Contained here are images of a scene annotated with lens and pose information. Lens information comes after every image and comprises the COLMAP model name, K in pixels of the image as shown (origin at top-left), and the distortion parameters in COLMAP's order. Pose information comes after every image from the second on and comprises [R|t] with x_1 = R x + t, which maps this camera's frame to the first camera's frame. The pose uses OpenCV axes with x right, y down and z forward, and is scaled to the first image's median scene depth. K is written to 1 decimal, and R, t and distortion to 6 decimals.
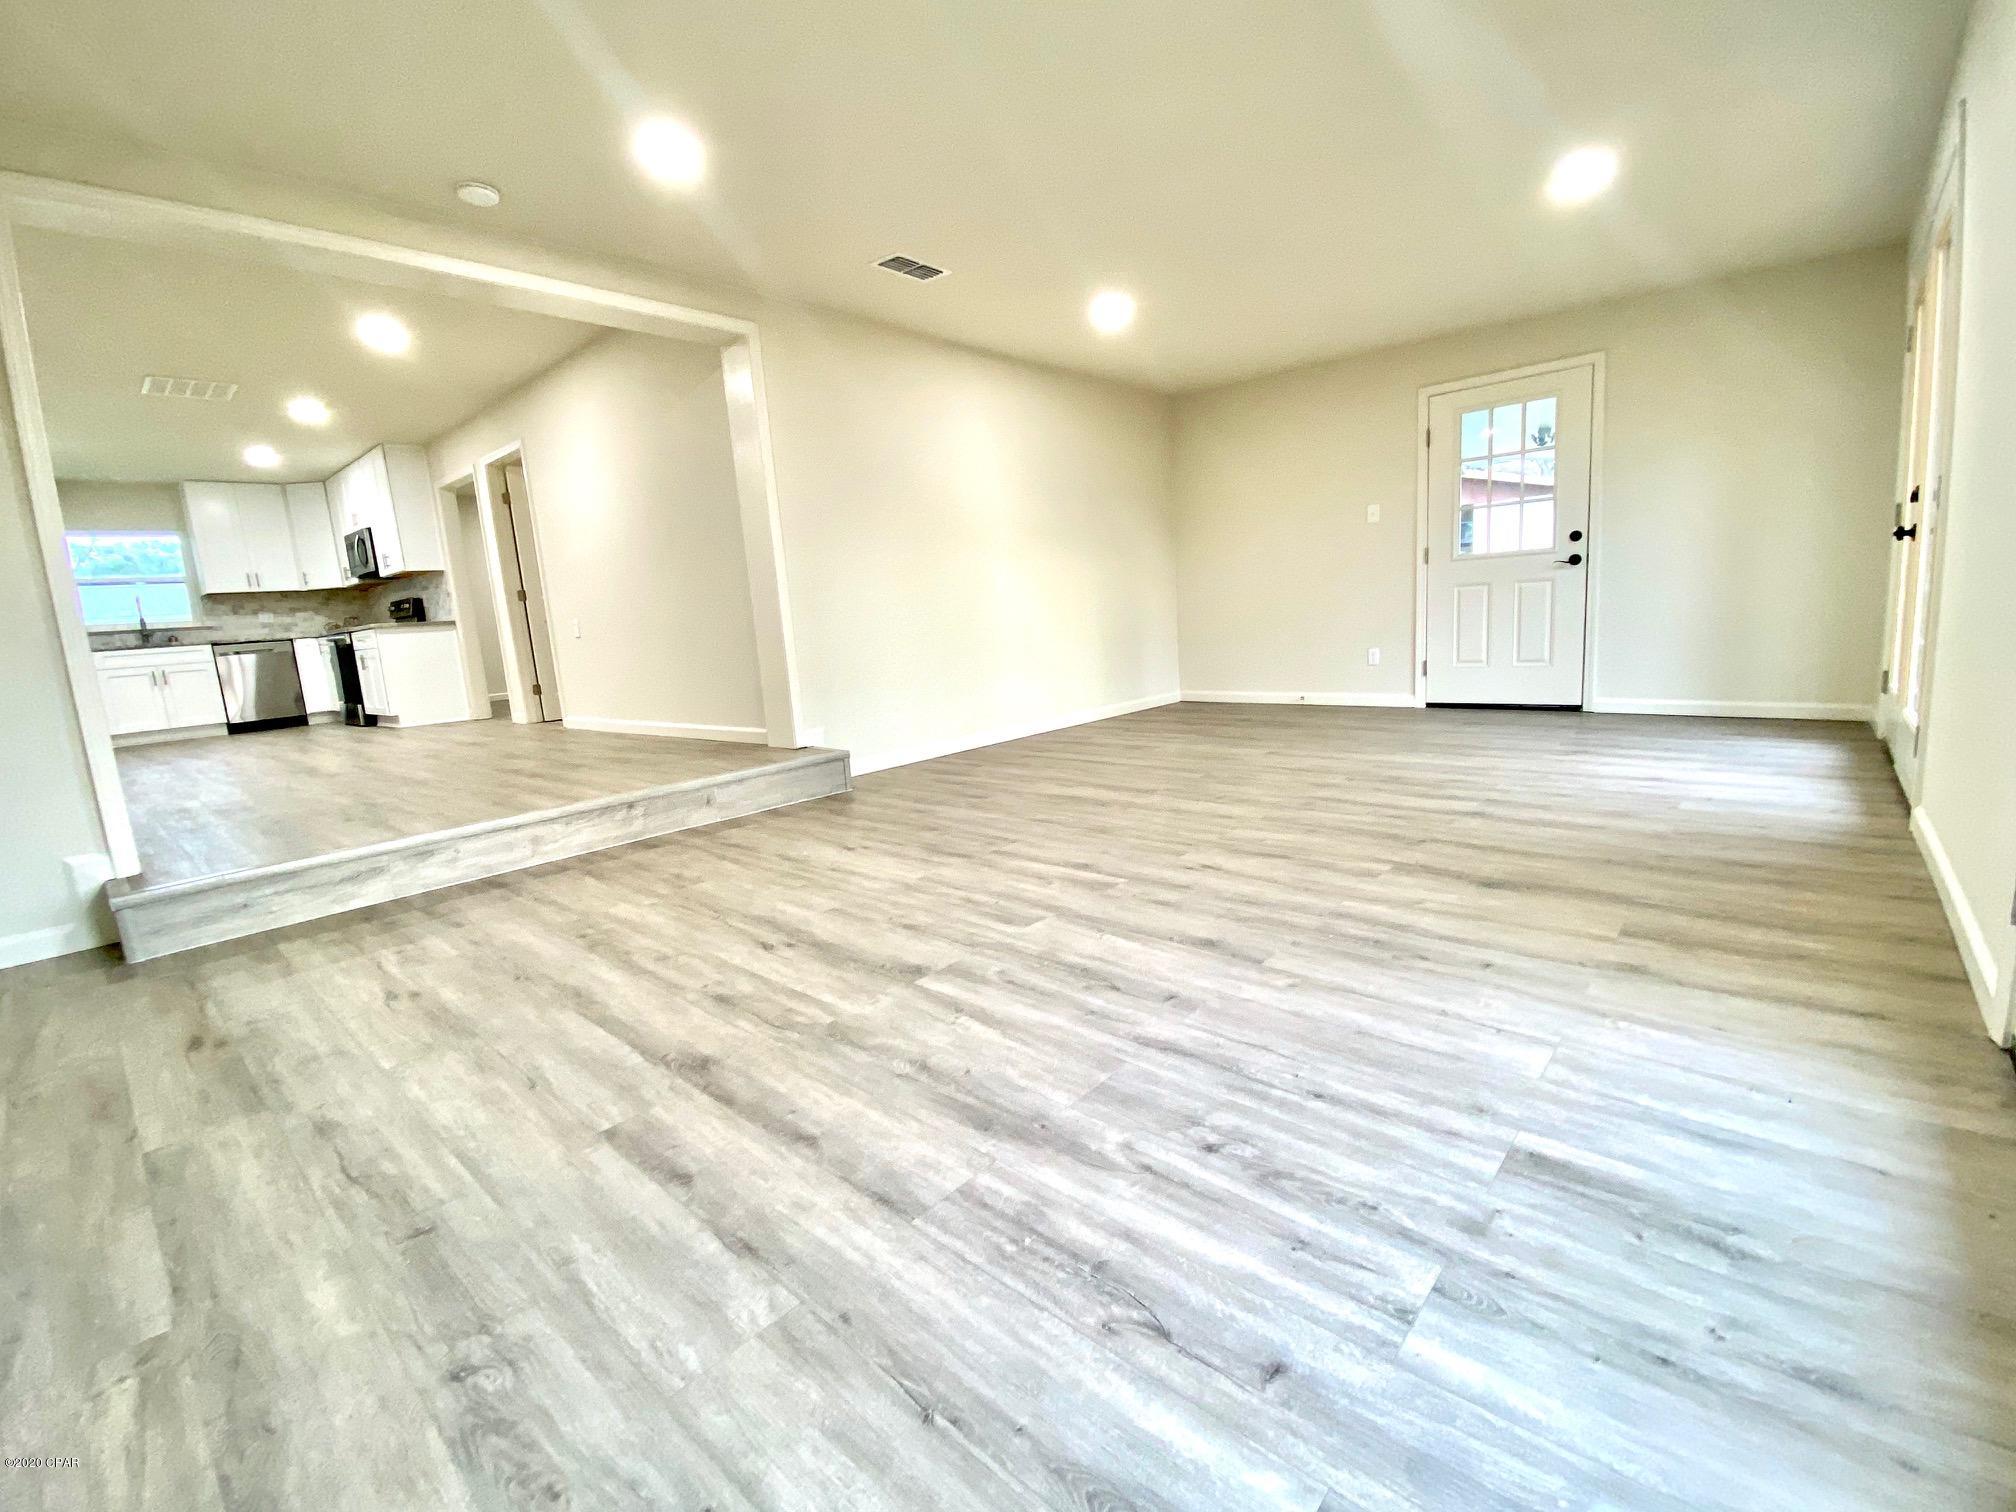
lens RADIAL K [[930.1, 0, 1030.0], [0, 930.1, 760.7], [0, 0, 1]] dist [0.024908, -0.000149]
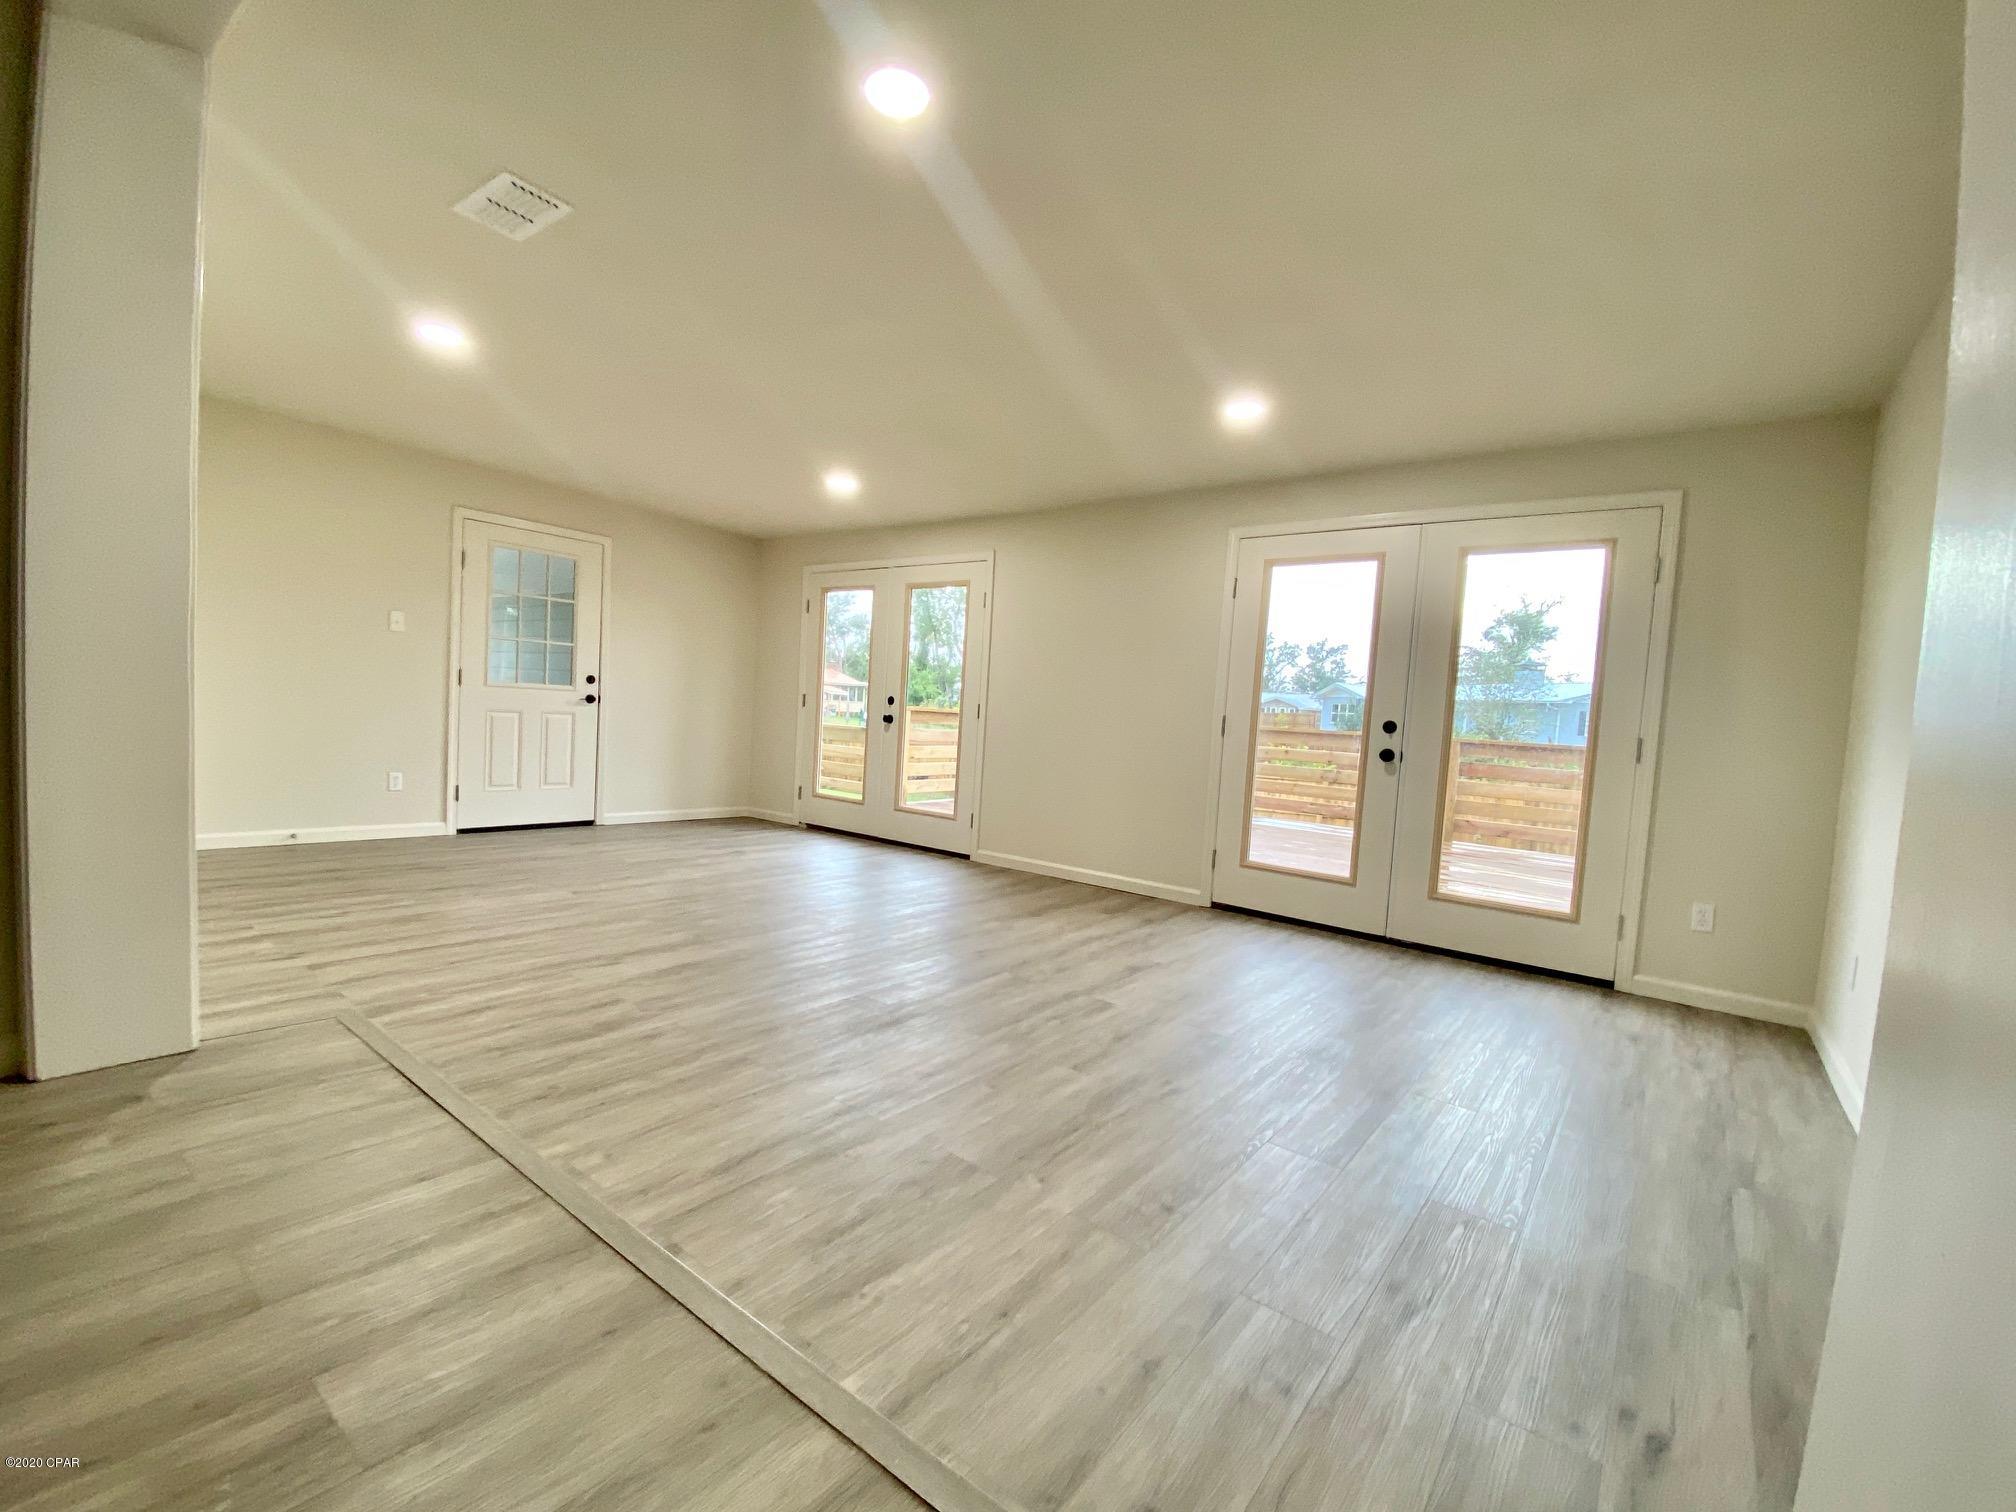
lens RADIAL K [[886.4, 0, 1011.6], [0, 886.4, 757.5], [0, 0, 1]] dist [0.001162, 0.000321]
pose [[-0.101251, 0.000682, 0.994861, -1.165849], [0.108486, 0.994044, 0.010360, -0.184205], [-0.988928, 0.108978, -0.100722, 1.168730]]
